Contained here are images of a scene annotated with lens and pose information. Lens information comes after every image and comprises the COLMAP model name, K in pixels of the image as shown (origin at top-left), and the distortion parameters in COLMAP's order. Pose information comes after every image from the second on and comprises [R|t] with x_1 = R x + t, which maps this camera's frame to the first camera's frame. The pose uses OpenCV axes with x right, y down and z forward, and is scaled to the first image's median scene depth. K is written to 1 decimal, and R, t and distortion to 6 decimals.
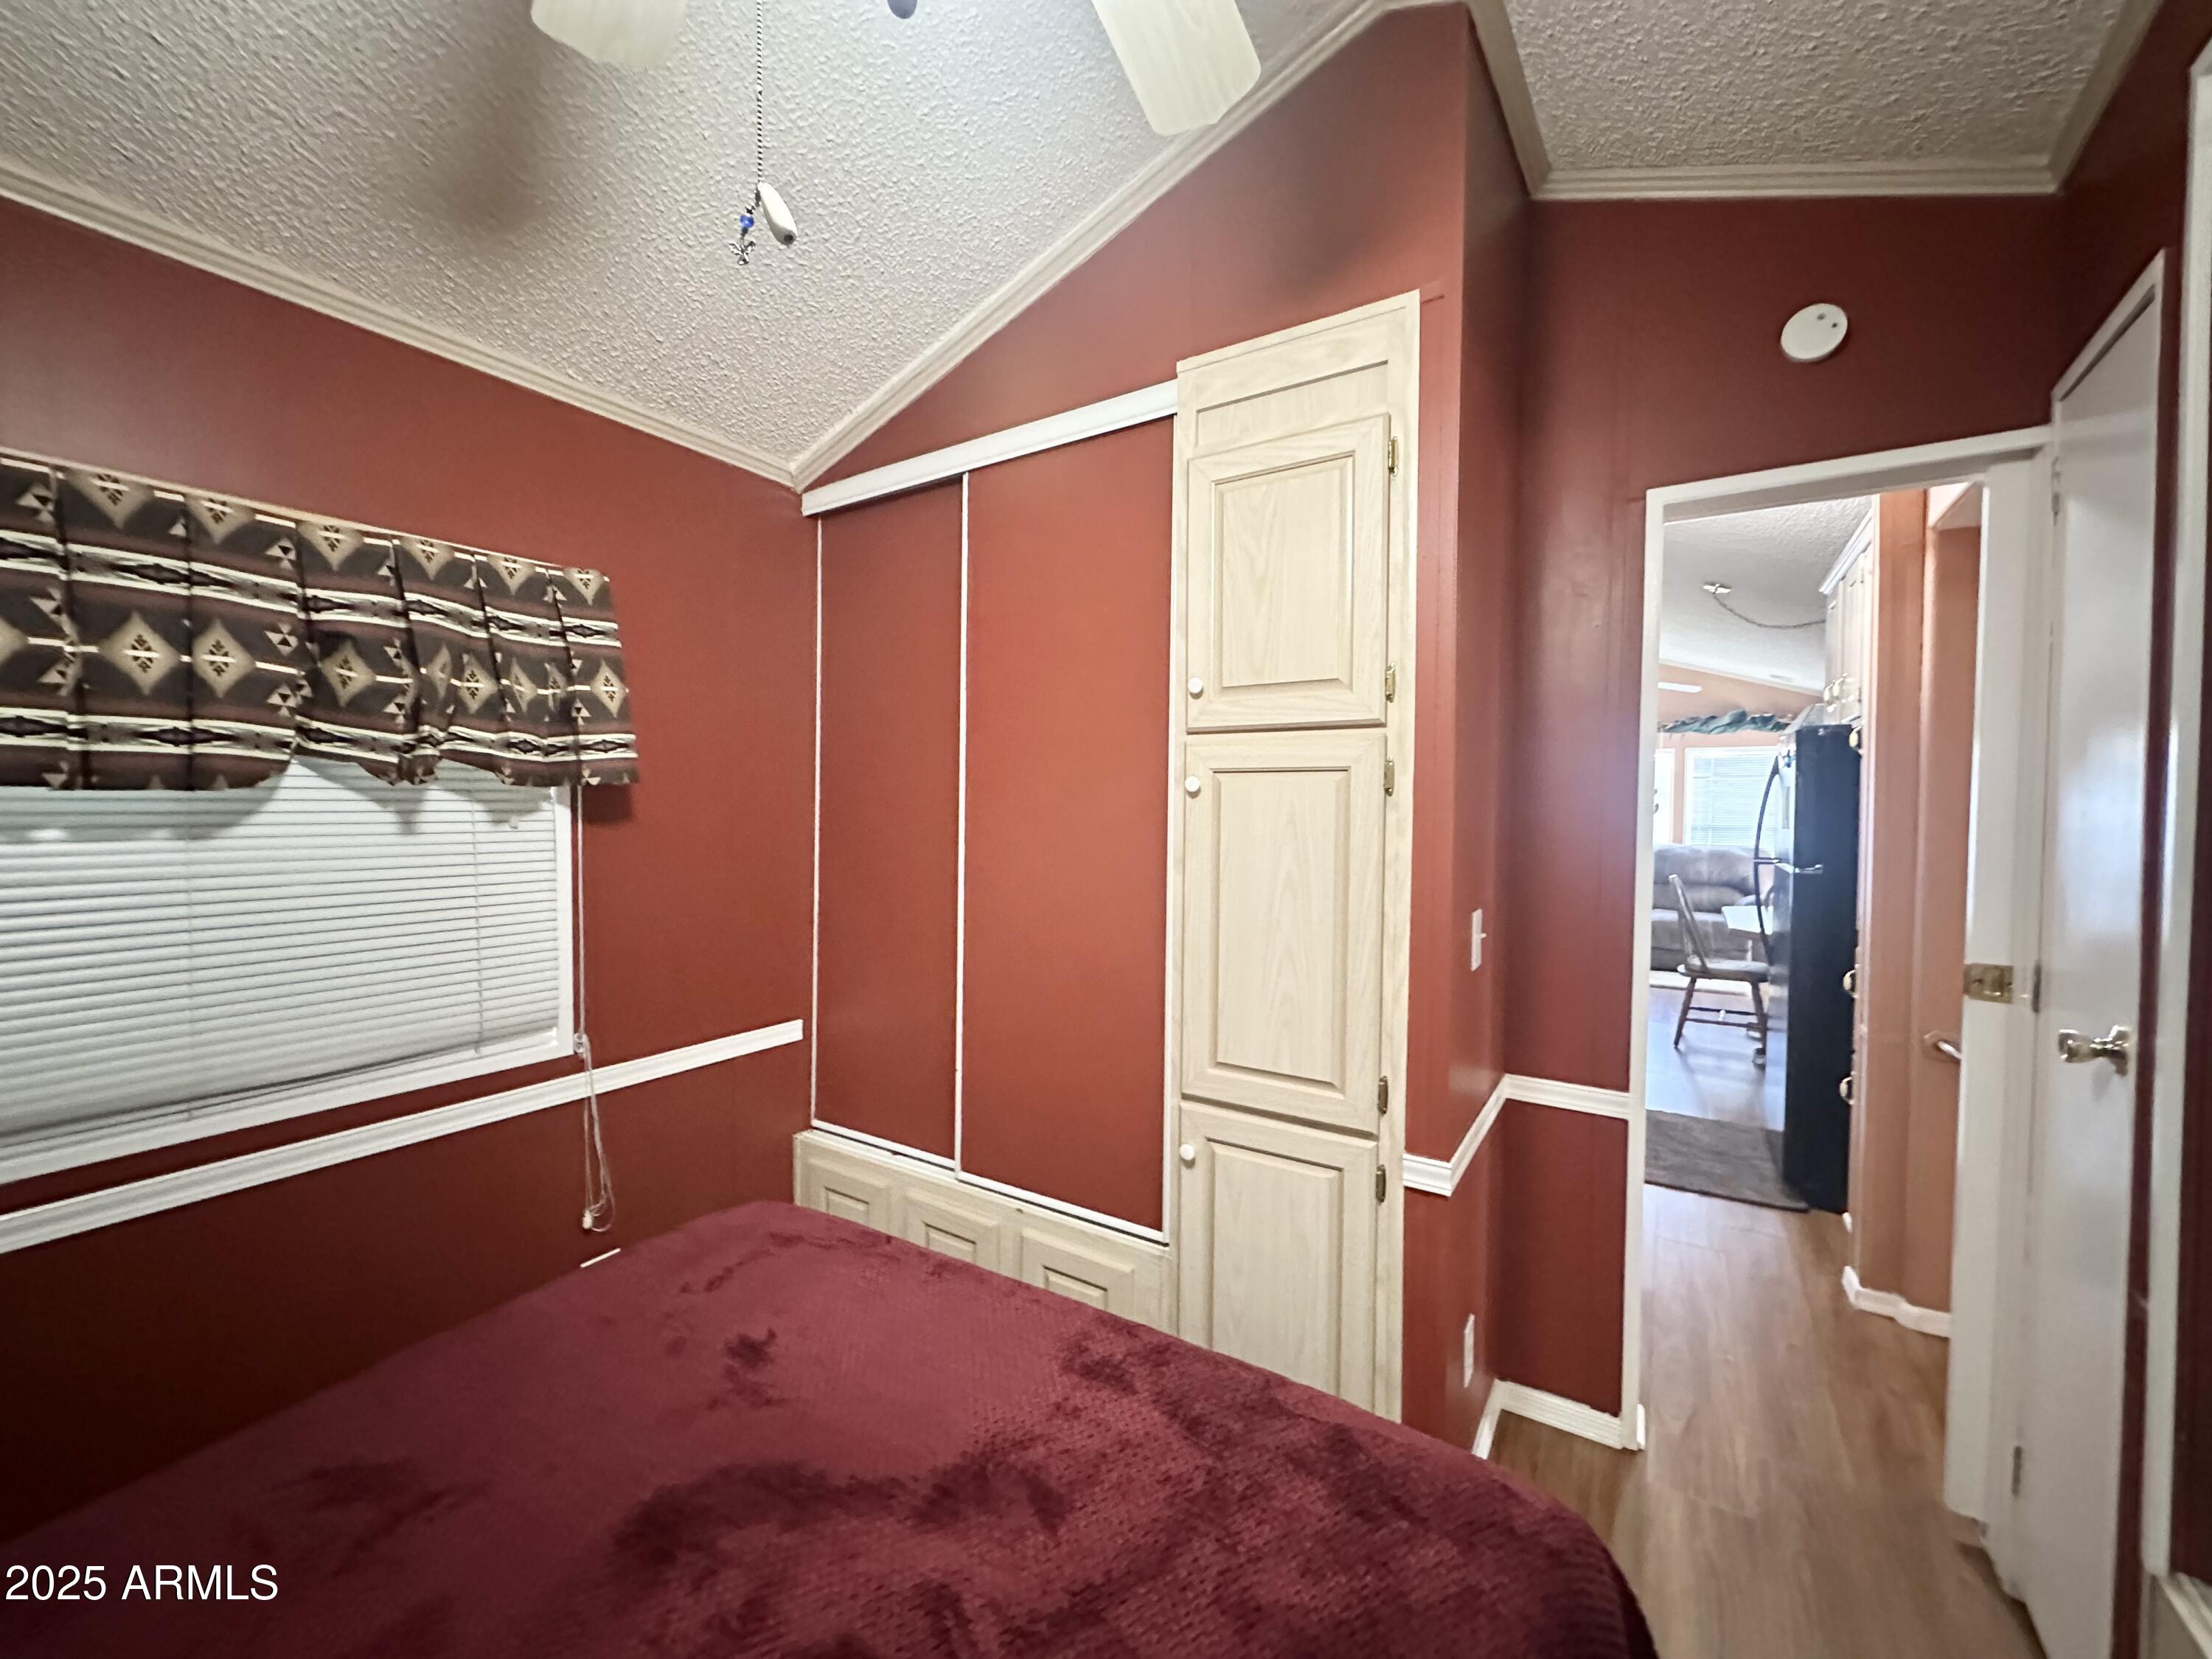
lens RADIAL K [[883.8, 0, 1106.0], [0, 883.8, 829.5], [0, 0, 1]] dist [-0.000330, 0.000076]
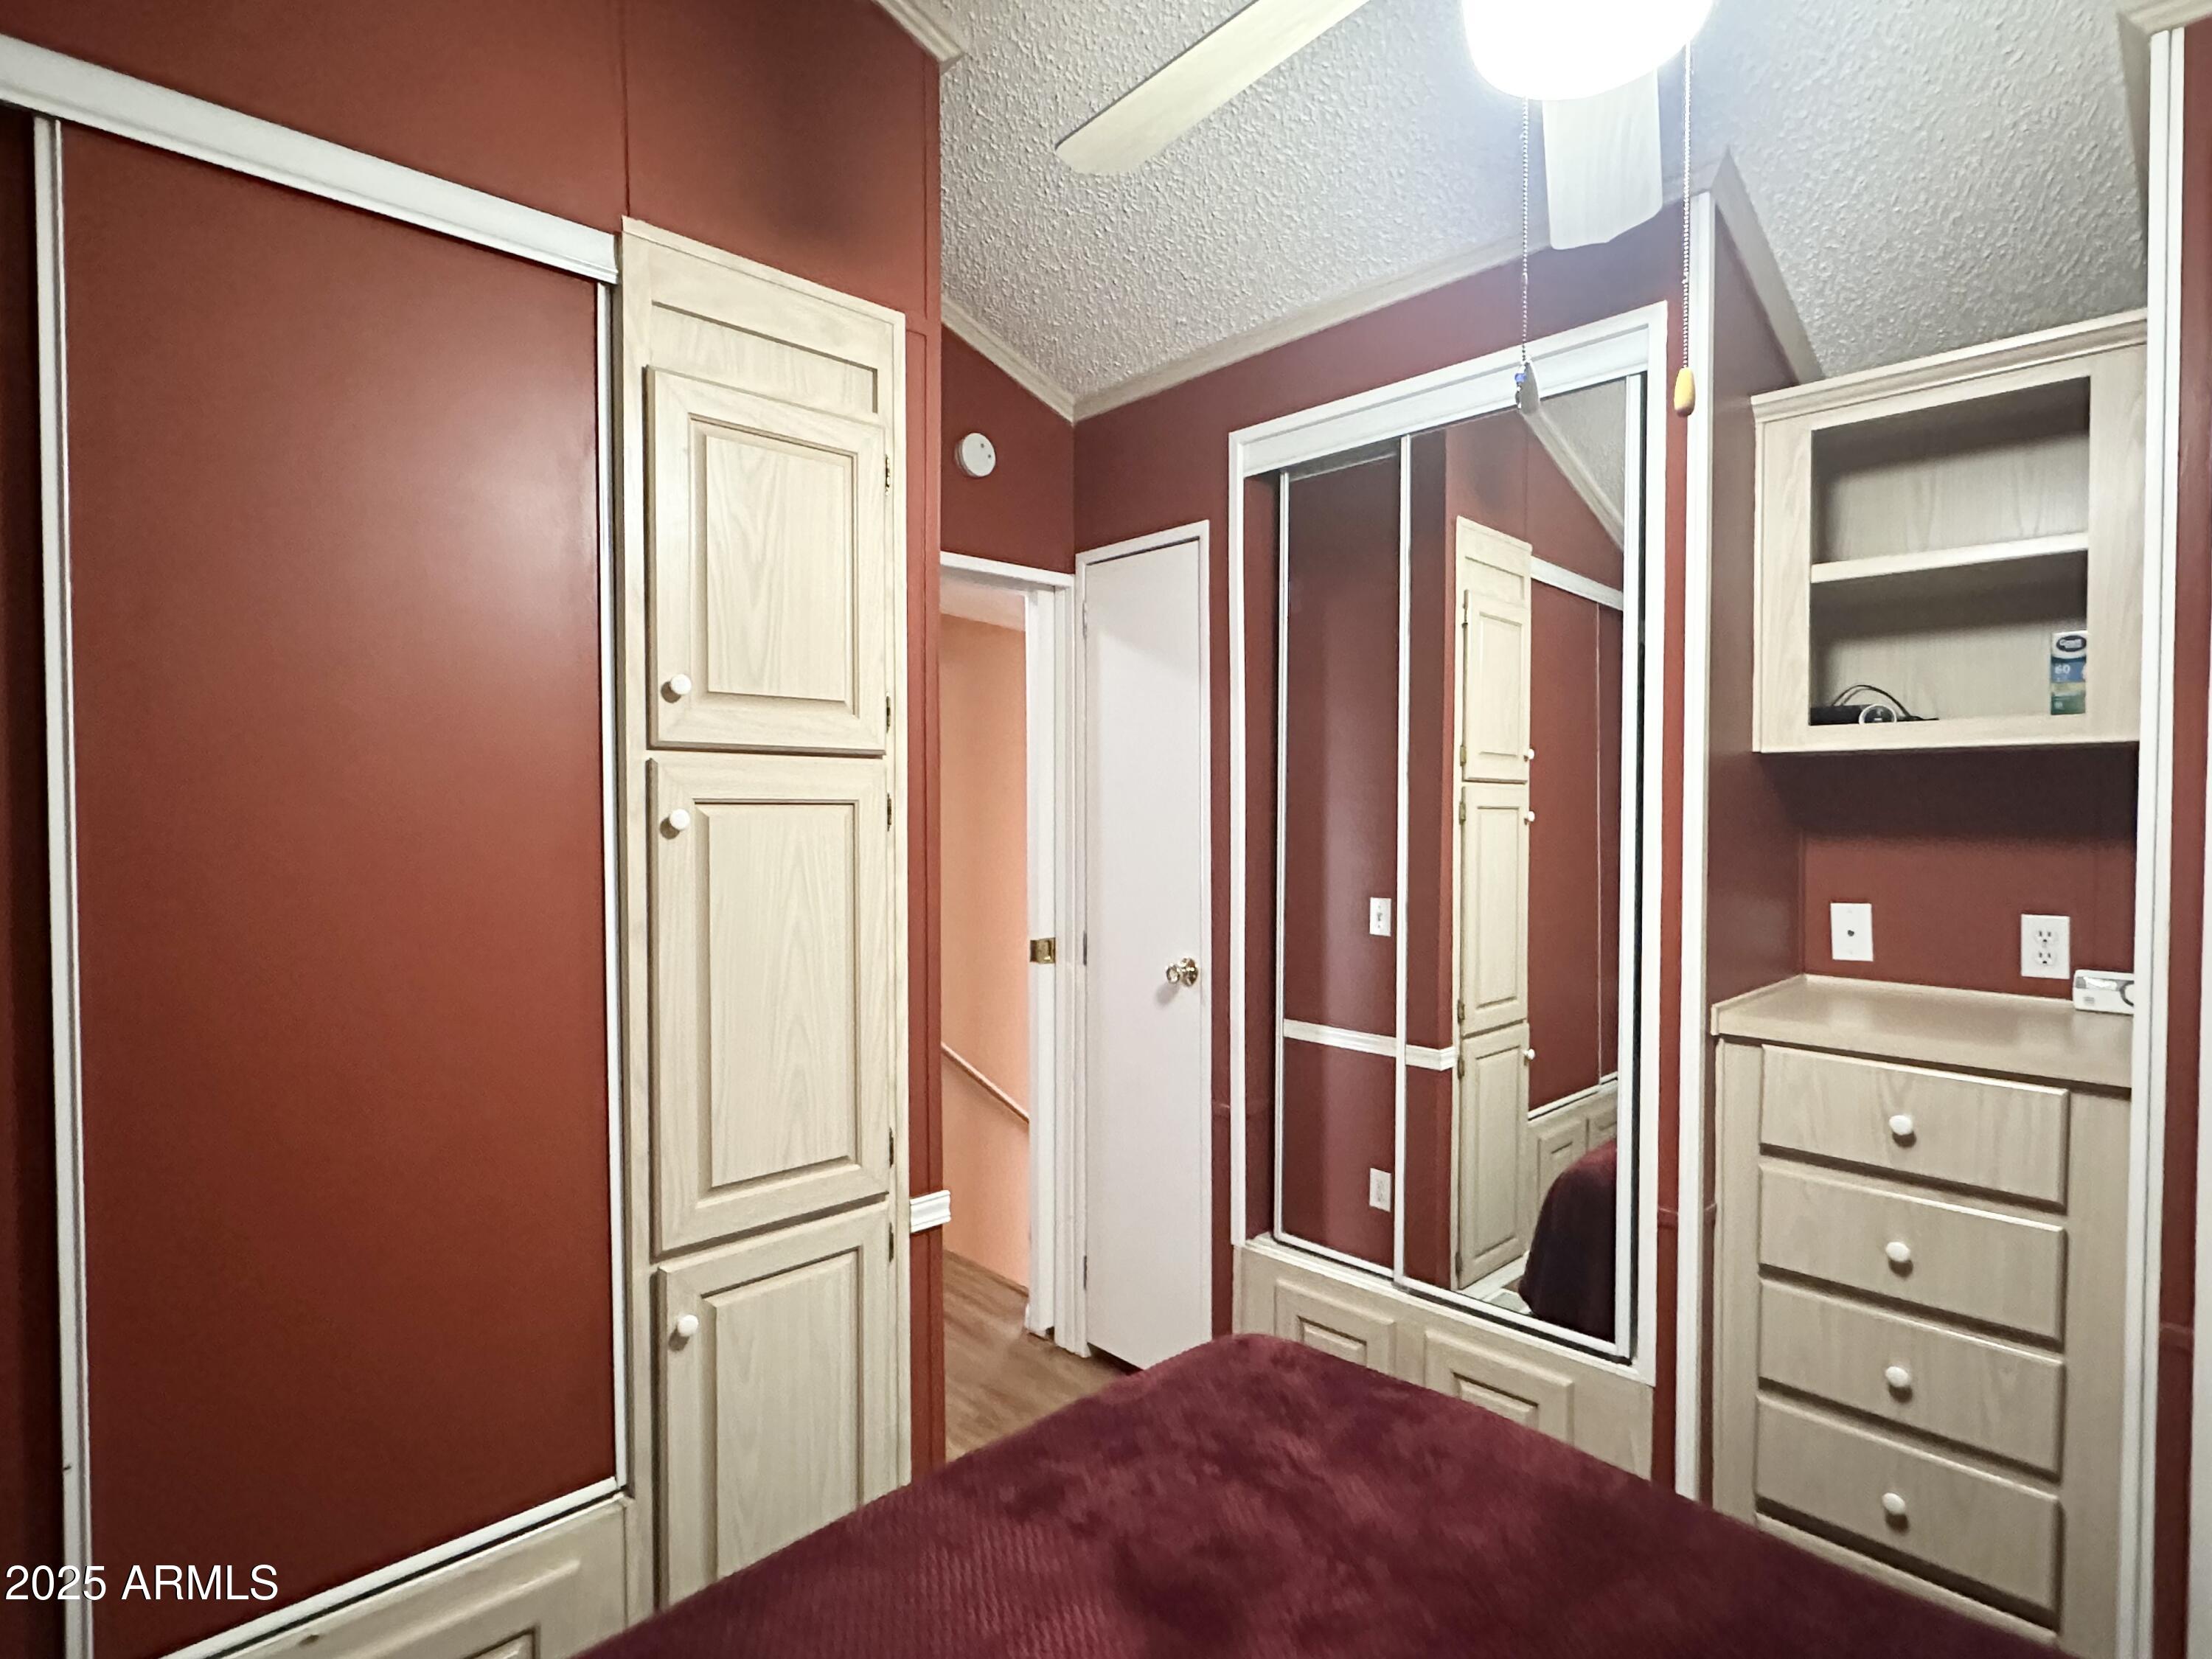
lens RADIAL K [[1155.1, 0, 1106.0], [0, 1155.1, 829.5], [0, 0, 1]] dist [-0.004490, -0.000907]
pose [[0.225634, -0.023477, 0.973929, -0.827193], [0.029152, 0.999425, 0.017338, -0.054858], [-0.973776, 0.024480, 0.226189, 0.488953]]
